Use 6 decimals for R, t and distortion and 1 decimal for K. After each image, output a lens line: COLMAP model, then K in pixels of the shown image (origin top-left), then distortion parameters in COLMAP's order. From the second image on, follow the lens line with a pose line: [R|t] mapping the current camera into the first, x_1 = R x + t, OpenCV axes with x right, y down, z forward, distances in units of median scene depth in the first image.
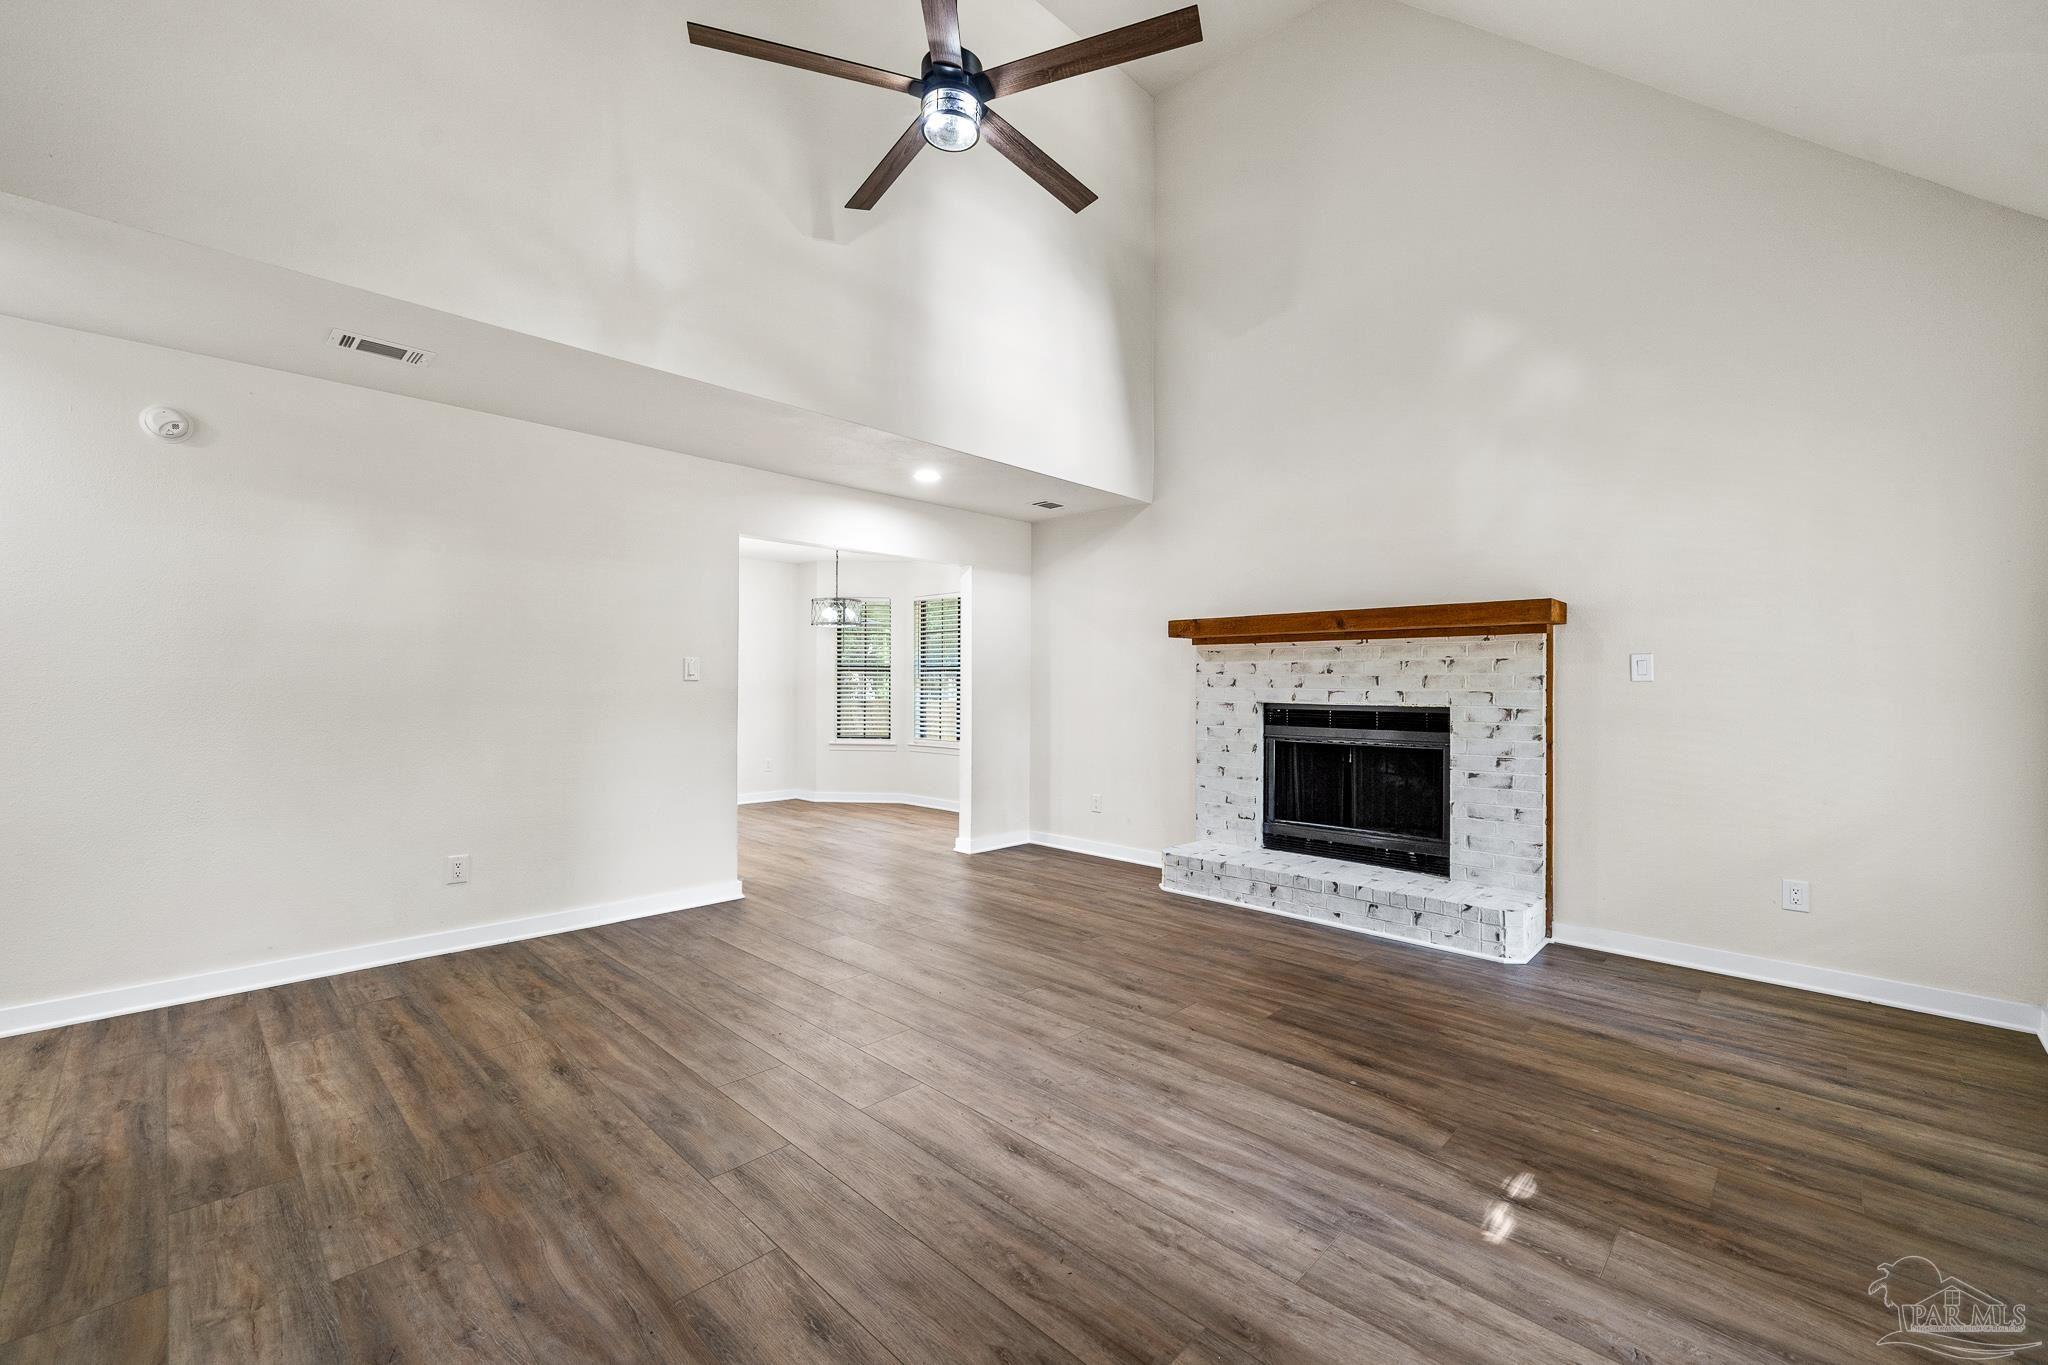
lens RADIAL K [[832.6, 0, 1040.8], [0, 832.6, 683.3], [0, 0, 1]] dist [0.003373, -0.000456]
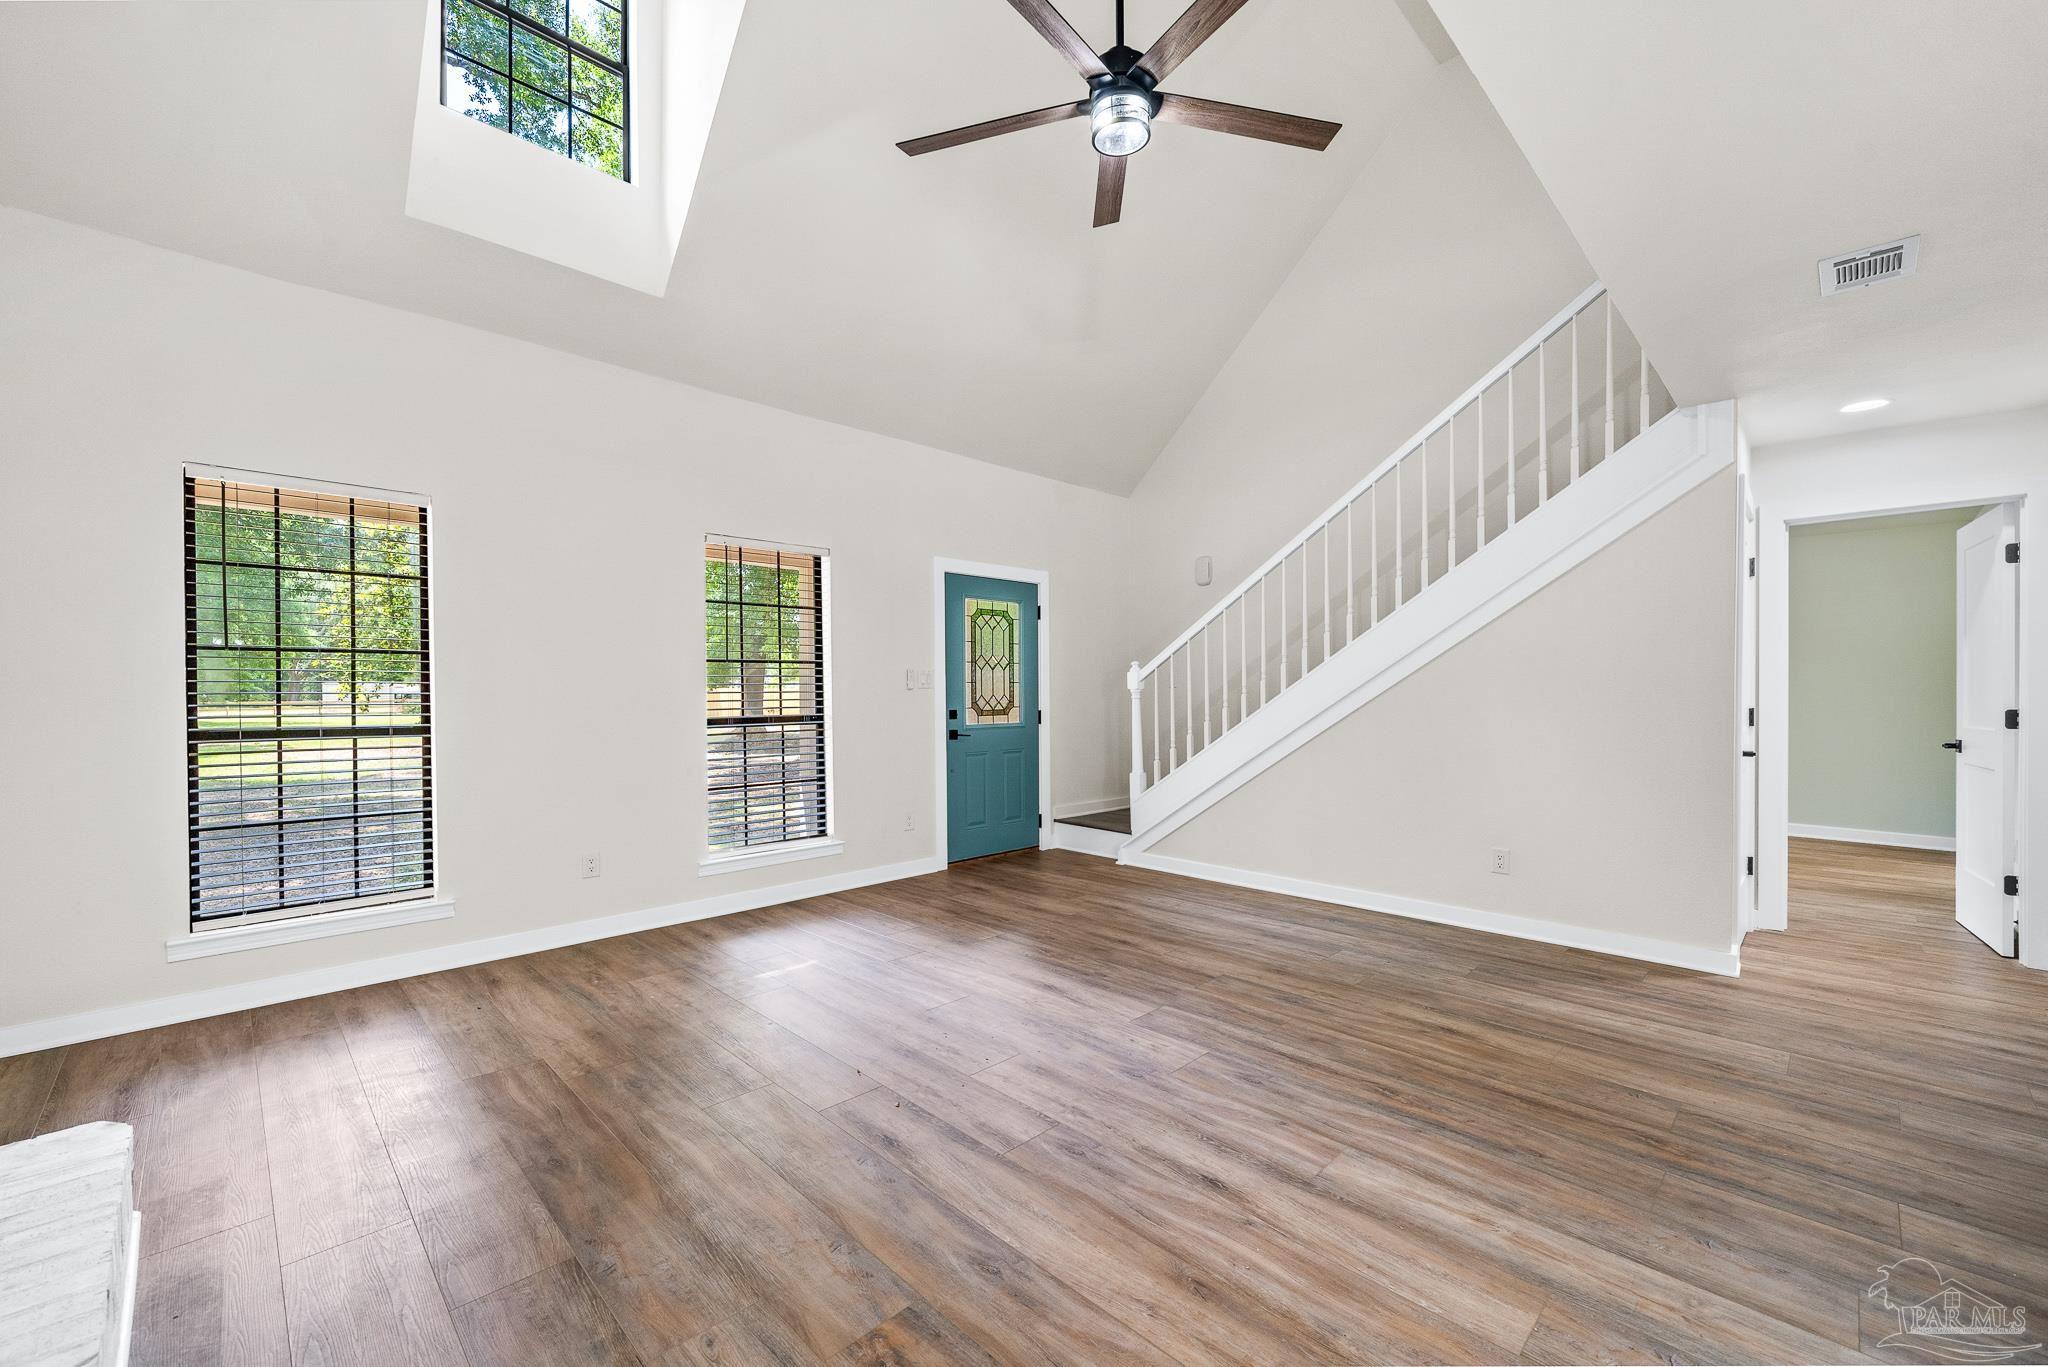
lens RADIAL K [[832.6, 0, 1025.9], [0, 832.6, 698.6], [0, 0, 1]] dist [0.003373, -0.000456]
pose [[-0.999207, -0.004061, 0.039607, -0.027548], [-0.003794, 0.999970, 0.006811, 0.001795], [-0.039634, 0.006655, -0.999192, 1.574287]]
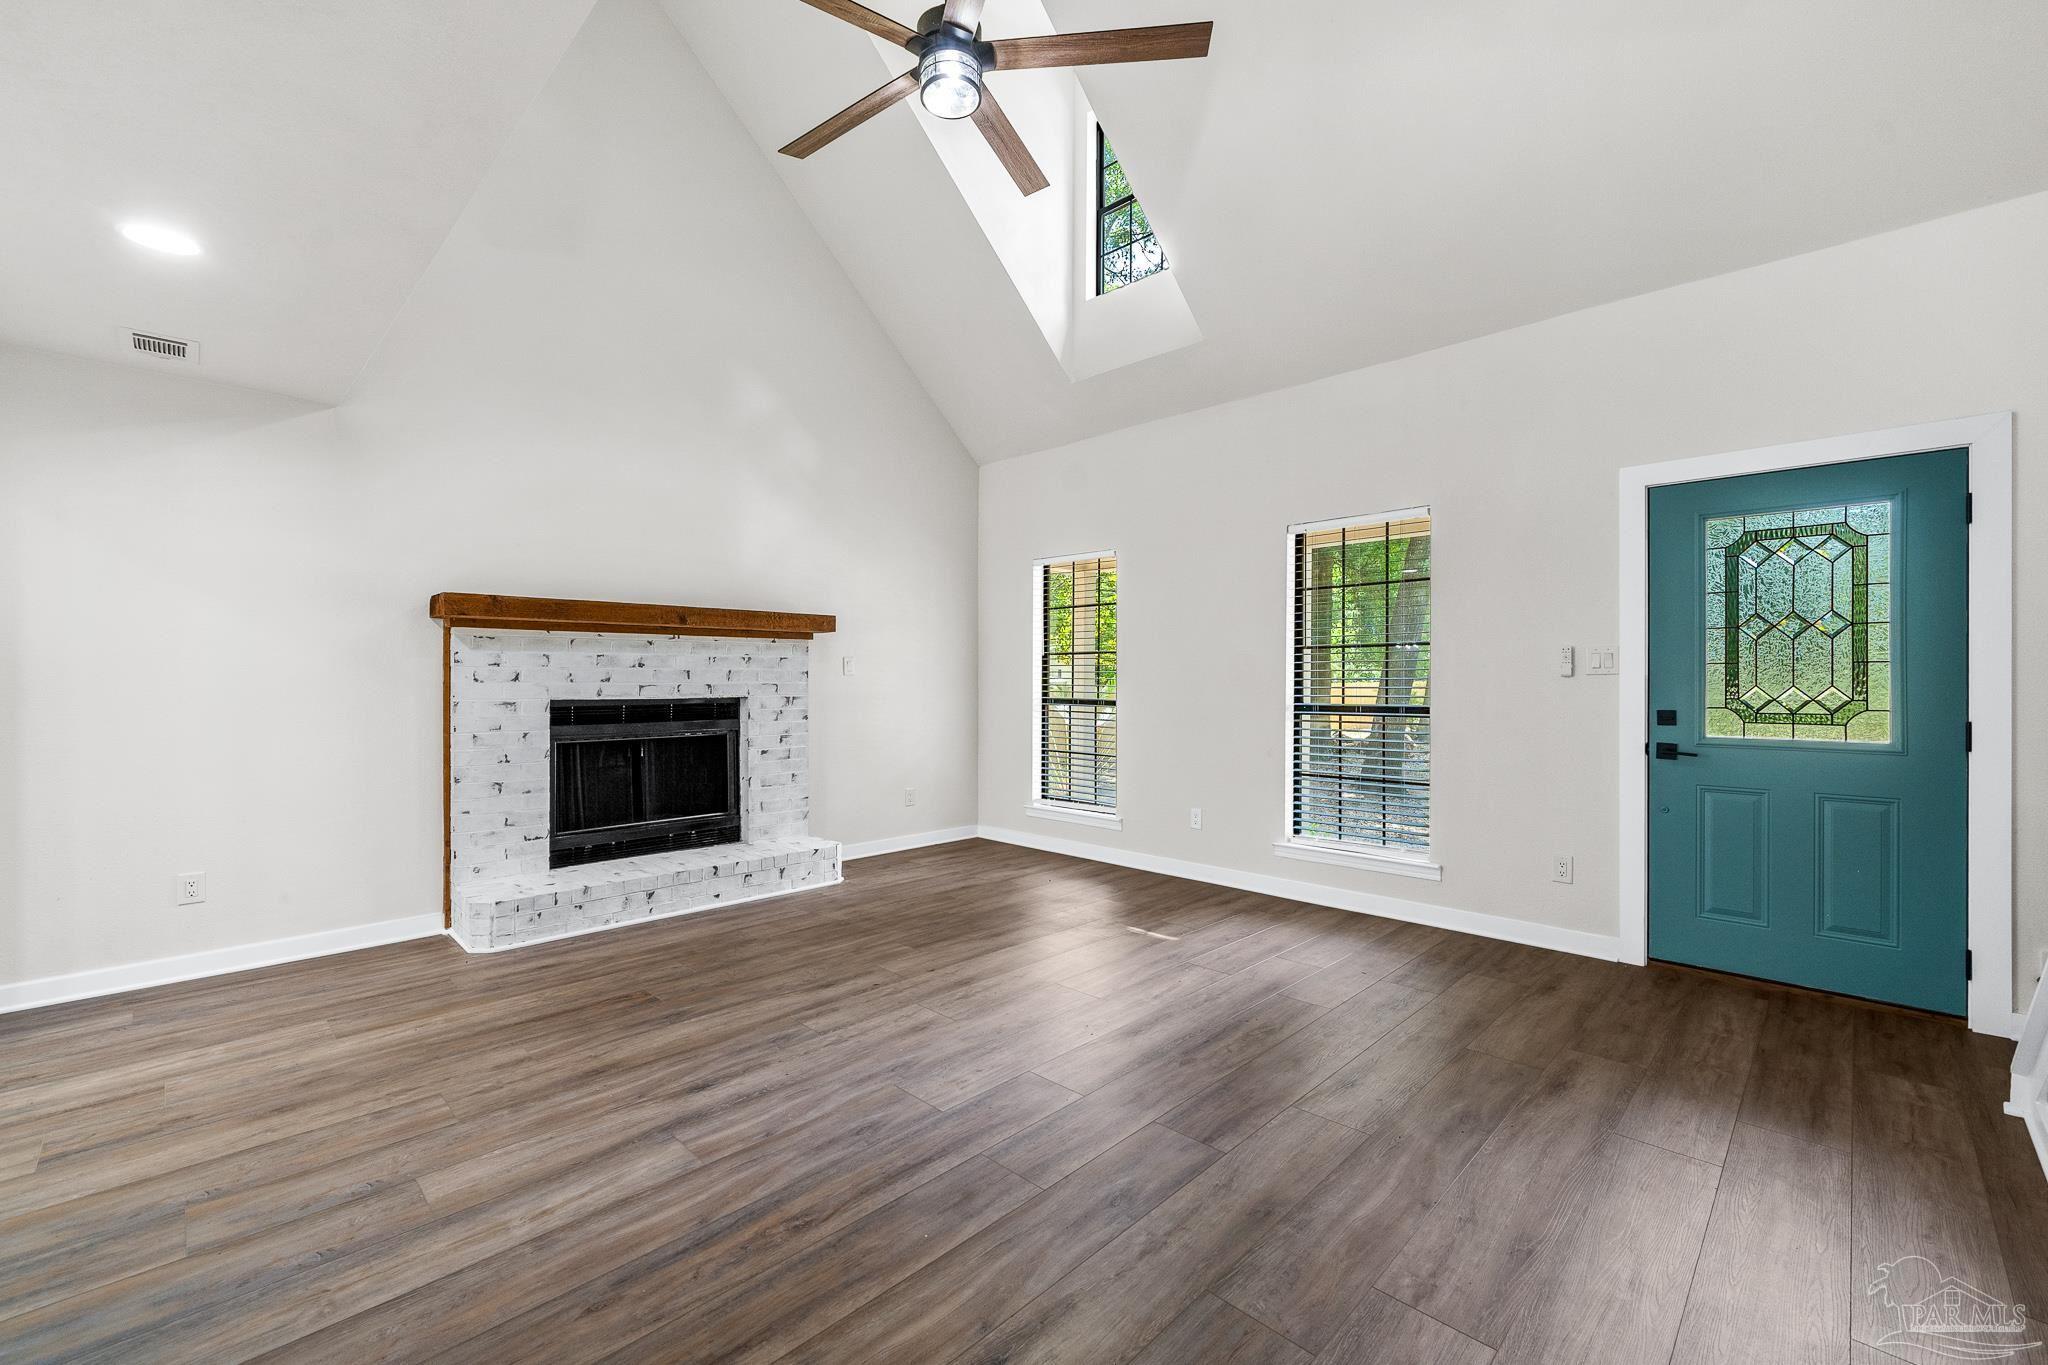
lens RADIAL K [[832.6, 0, 1015.4], [0, 832.6, 682.7], [0, 0, 1]] dist [0.003373, -0.000456]
pose [[0.031294, -0.011756, 0.999441, -0.827784], [-0.000909, 0.999930, 0.011790, -0.007710], [-0.999510, -0.001277, 0.031281, 0.701645]]
